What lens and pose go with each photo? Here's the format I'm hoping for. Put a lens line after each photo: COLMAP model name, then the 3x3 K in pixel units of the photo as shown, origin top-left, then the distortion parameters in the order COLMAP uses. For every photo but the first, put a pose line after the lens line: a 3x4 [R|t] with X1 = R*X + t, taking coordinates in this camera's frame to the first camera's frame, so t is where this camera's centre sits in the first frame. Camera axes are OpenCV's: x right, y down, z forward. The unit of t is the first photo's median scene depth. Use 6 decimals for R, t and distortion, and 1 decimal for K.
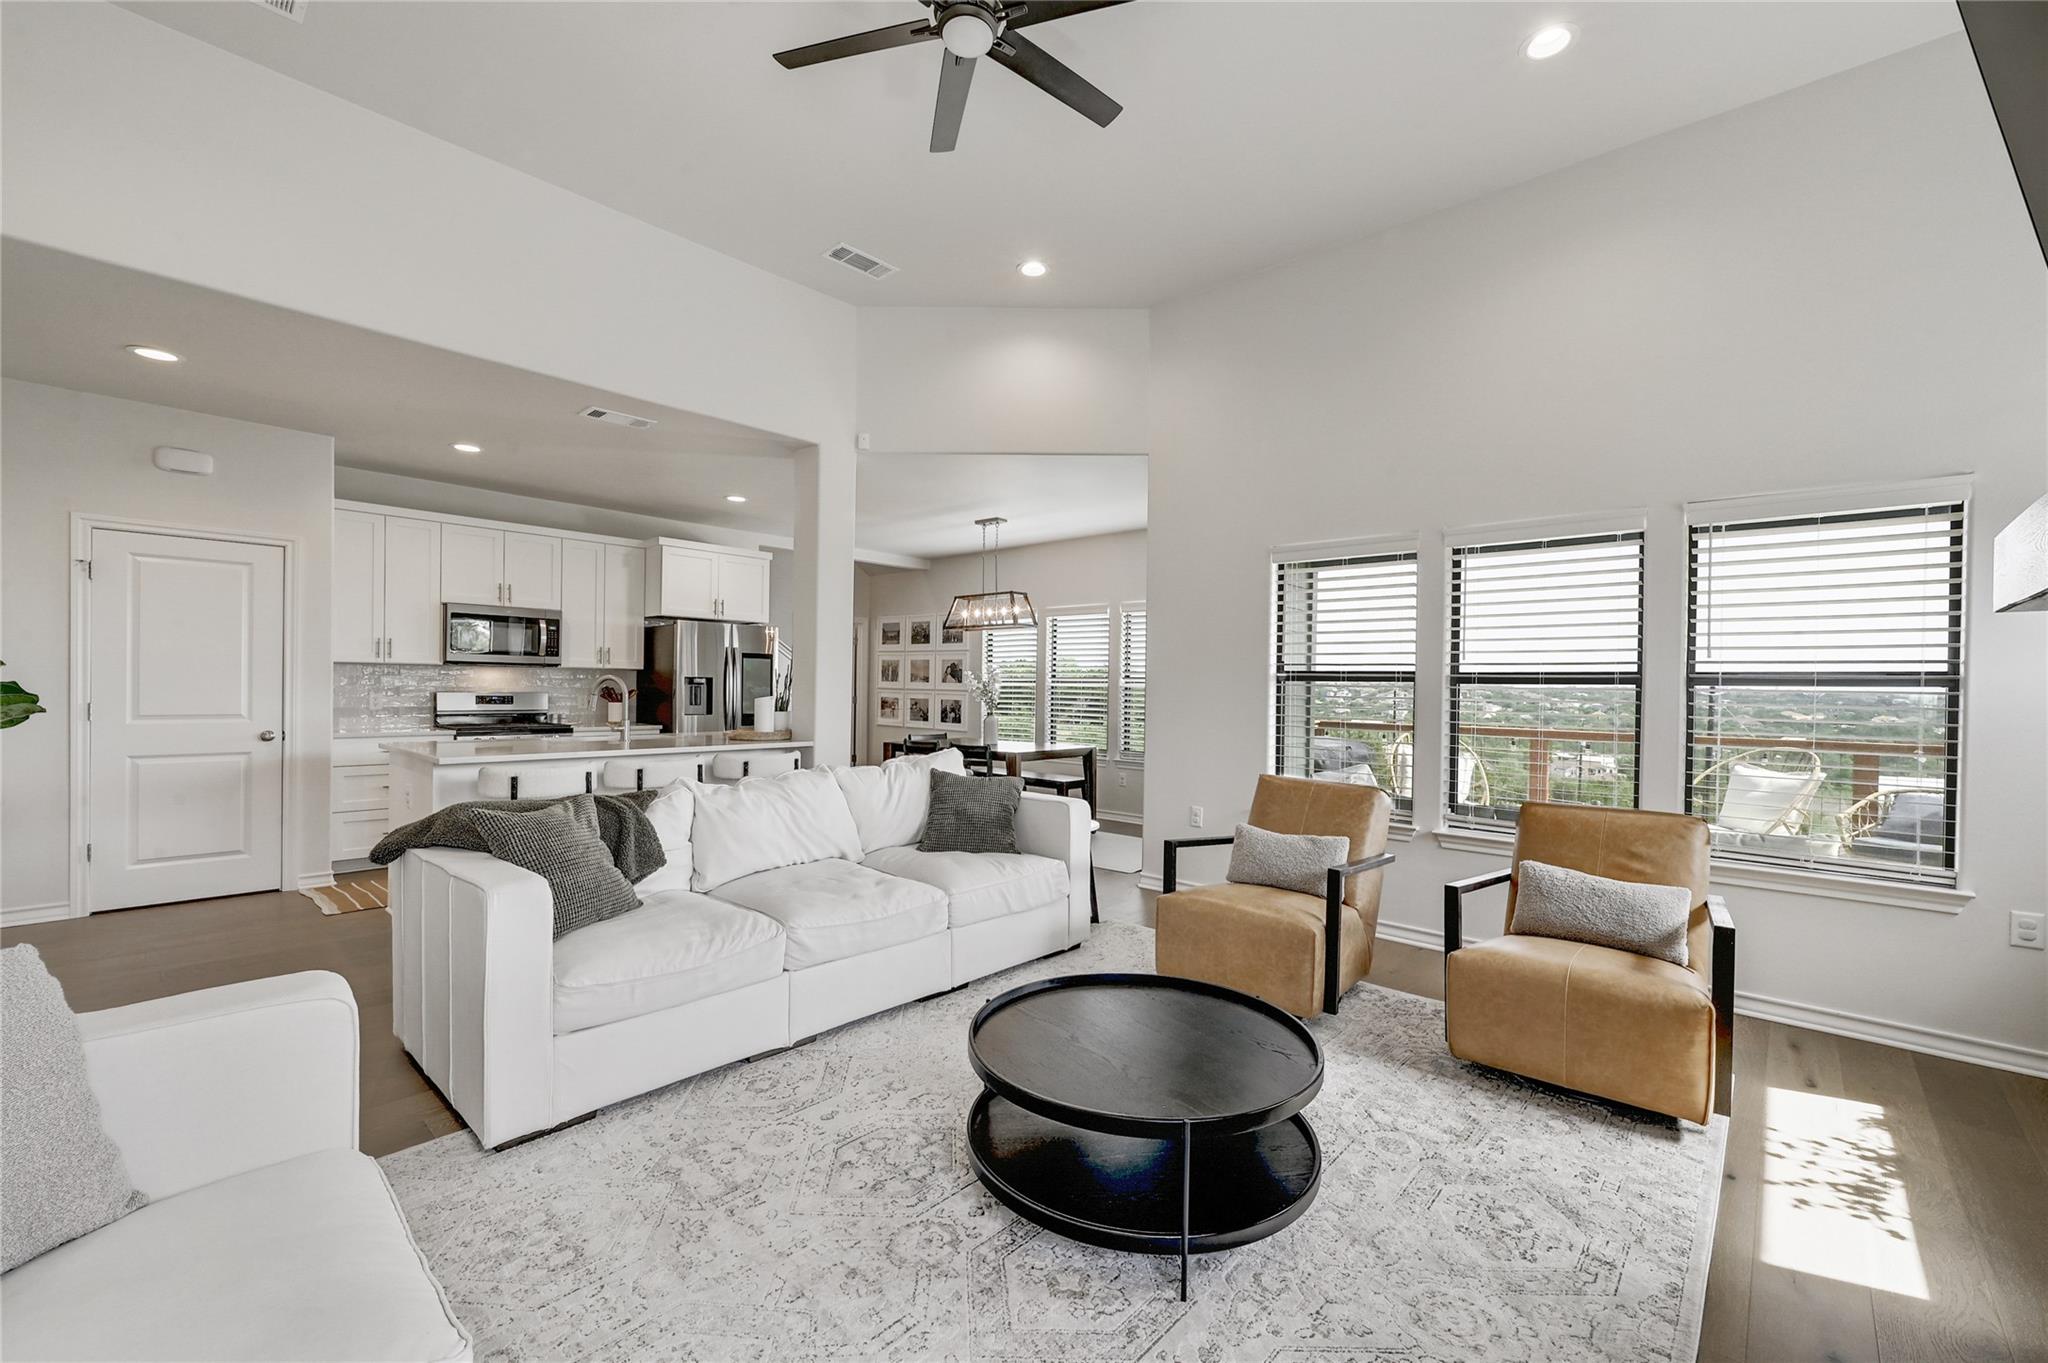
lens RADIAL K [[831.3, 0, 1034.8], [0, 831.3, 690.5], [0, 0, 1]] dist [-0.001650, -0.000070]
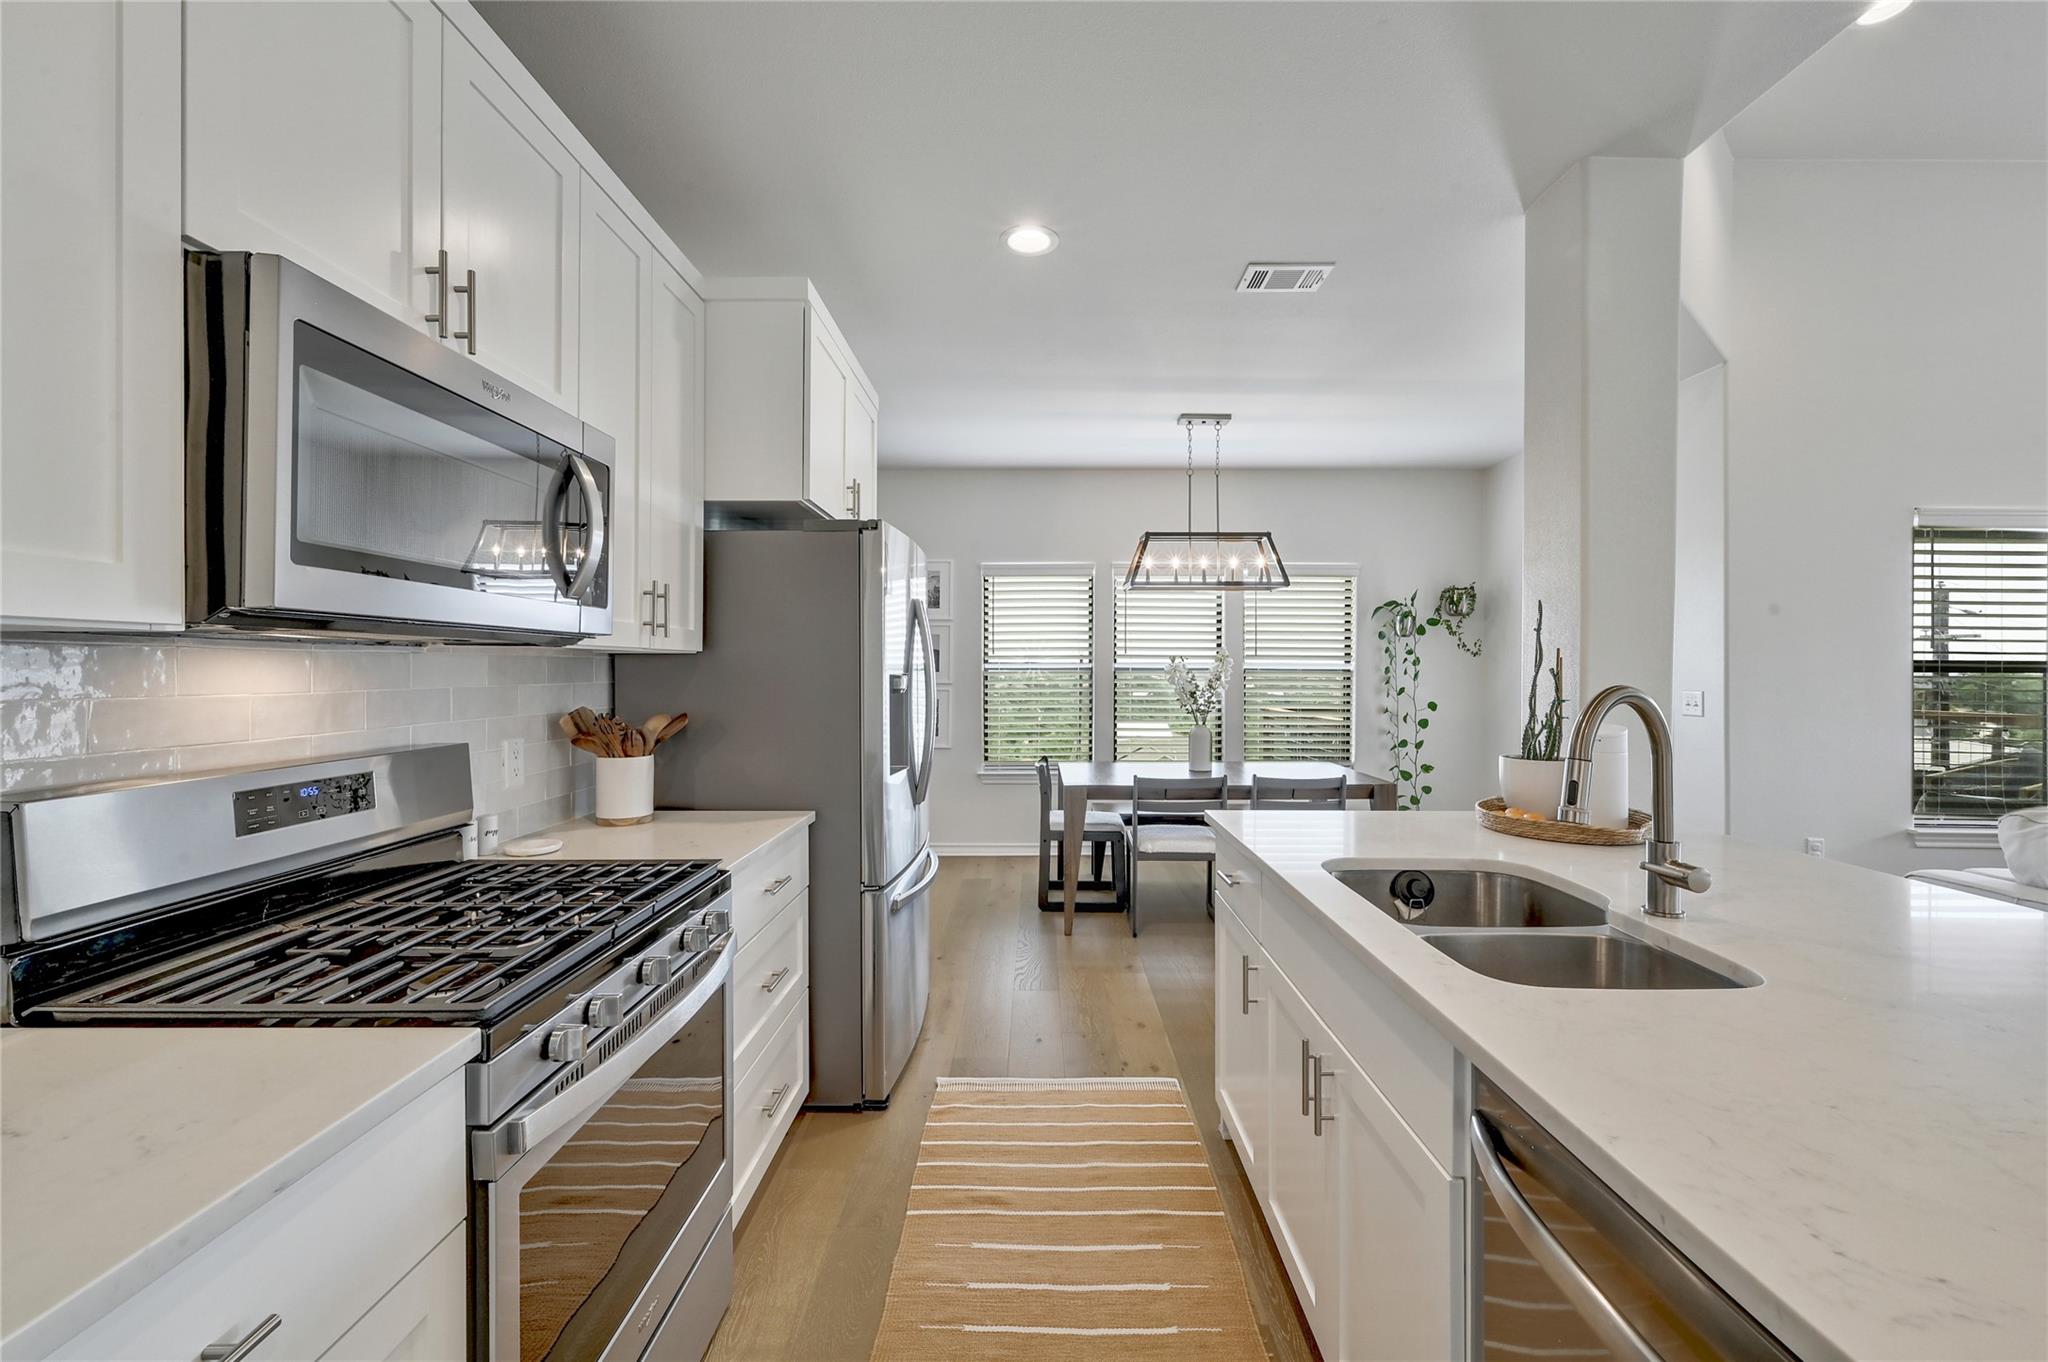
lens RADIAL K [[808.2, 0, 1026.4], [0, 808.2, 669.2], [0, 0, 1]] dist [-0.001032, -0.000130]
pose [[0.745959, -0.012883, 0.665867, -0.619091], [0.010738, 0.999916, 0.007317, -0.020758], [-0.665905, 0.001691, 0.746034, 0.690430]]
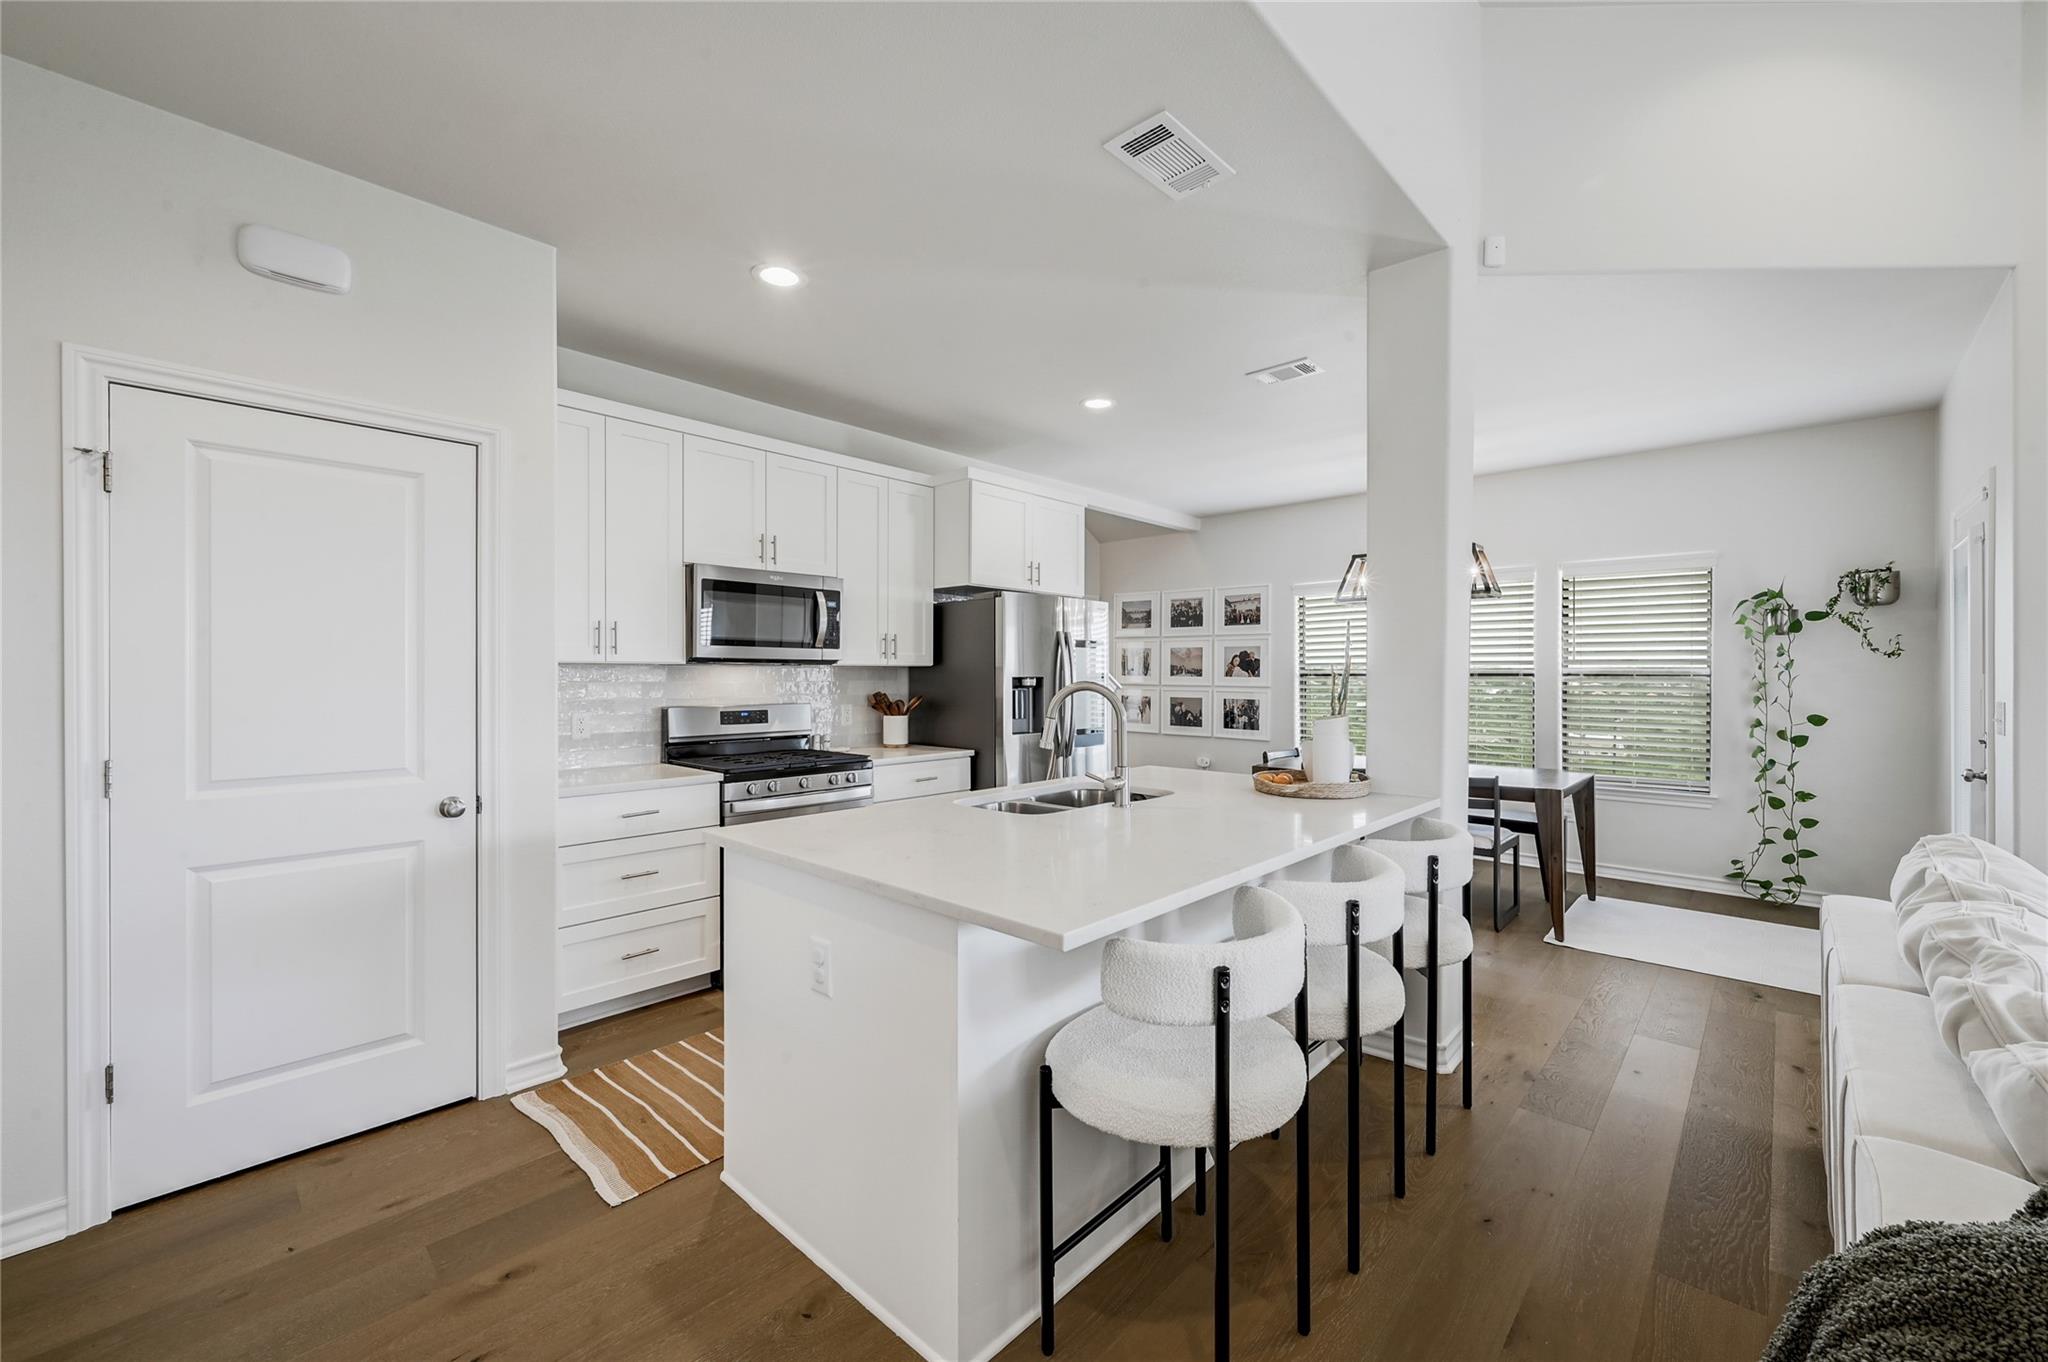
lens RADIAL K [[804.3, 0, 1028.6], [0, 804.3, 674.7], [0, 0, 1]] dist [0.000122, -0.000086]
pose [[0.999854, -0.012635, -0.011478, -0.402379], [0.012597, 0.999915, -0.003326, -0.015888], [0.011519, 0.003181, 0.999929, 0.361723]]
